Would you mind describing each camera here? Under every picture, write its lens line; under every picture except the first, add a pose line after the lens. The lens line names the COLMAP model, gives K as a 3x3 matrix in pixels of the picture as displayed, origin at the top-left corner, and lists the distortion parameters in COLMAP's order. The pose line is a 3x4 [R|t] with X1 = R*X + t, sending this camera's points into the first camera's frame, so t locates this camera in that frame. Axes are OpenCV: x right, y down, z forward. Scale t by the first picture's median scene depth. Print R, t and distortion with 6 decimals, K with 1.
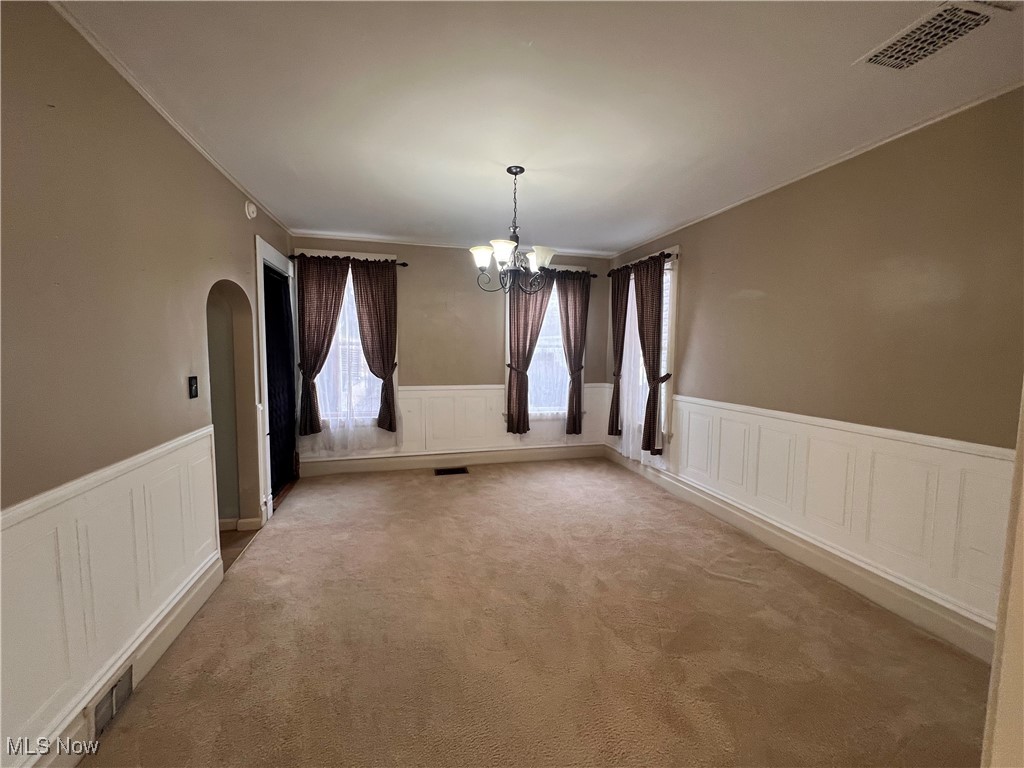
lens RADIAL K [[411.1, 0, 504.3], [0, 411.1, 381.0], [0, 0, 1]] dist [0.002272, -0.000661]
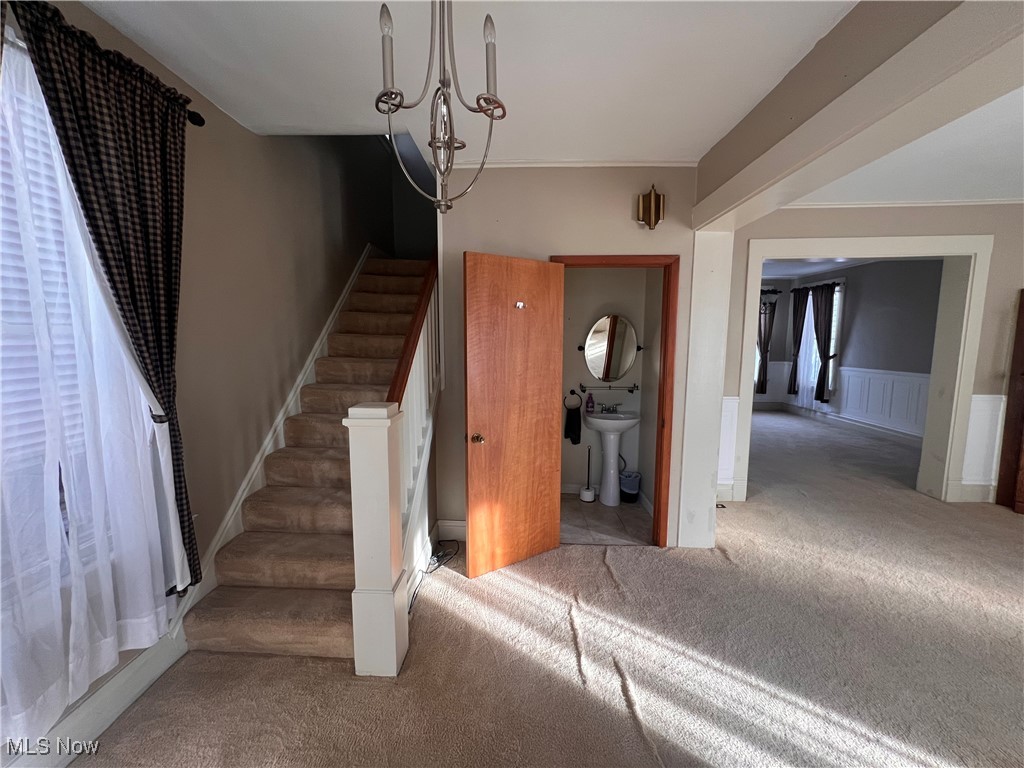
lens RADIAL K [[411.1, 0, 509.8], [0, 411.1, 382.0], [0, 0, 1]] dist [0.002272, -0.000661]
pose [[0.963219, 0.021977, -0.267818, -0.378514], [-0.014318, 0.999432, 0.030518, 0.057669], [0.268337, -0.025560, 0.962986, -0.864674]]
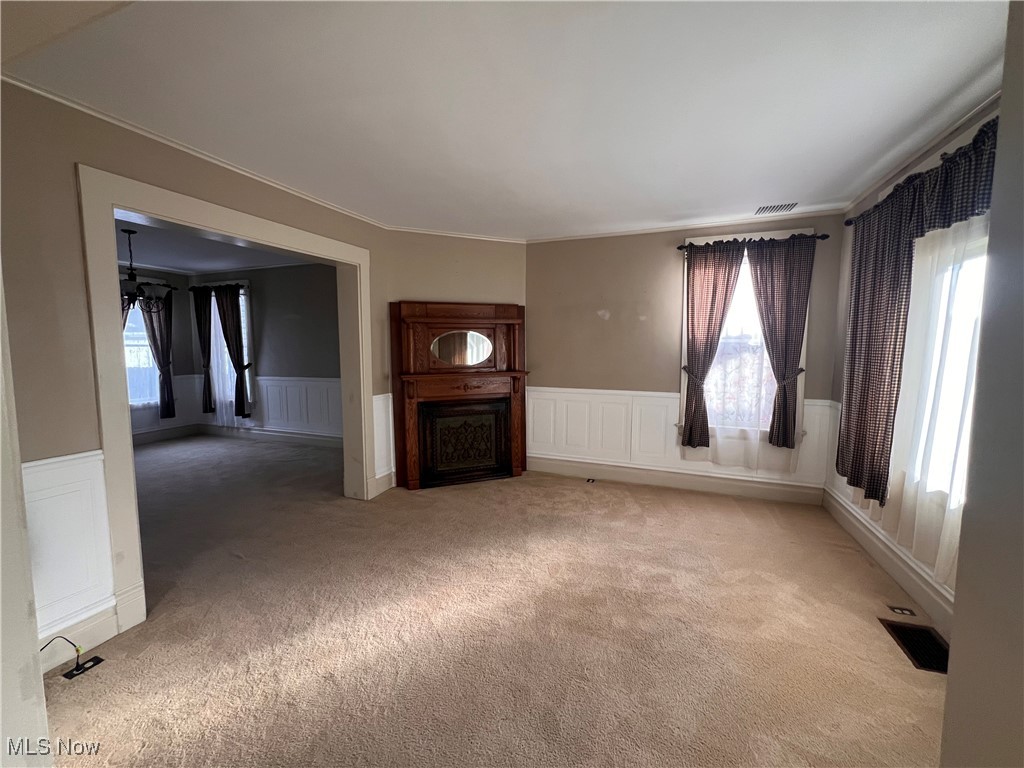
lens RADIAL K [[411.1, 0, 506.3], [0, 411.1, 383.9], [0, 0, 1]] dist [0.002272, -0.000661]
pose [[0.576560, -0.083780, 0.812748, -0.266464], [0.071947, 0.996071, 0.051638, 0.044008], [-0.813881, 0.028702, 0.580323, -0.586632]]
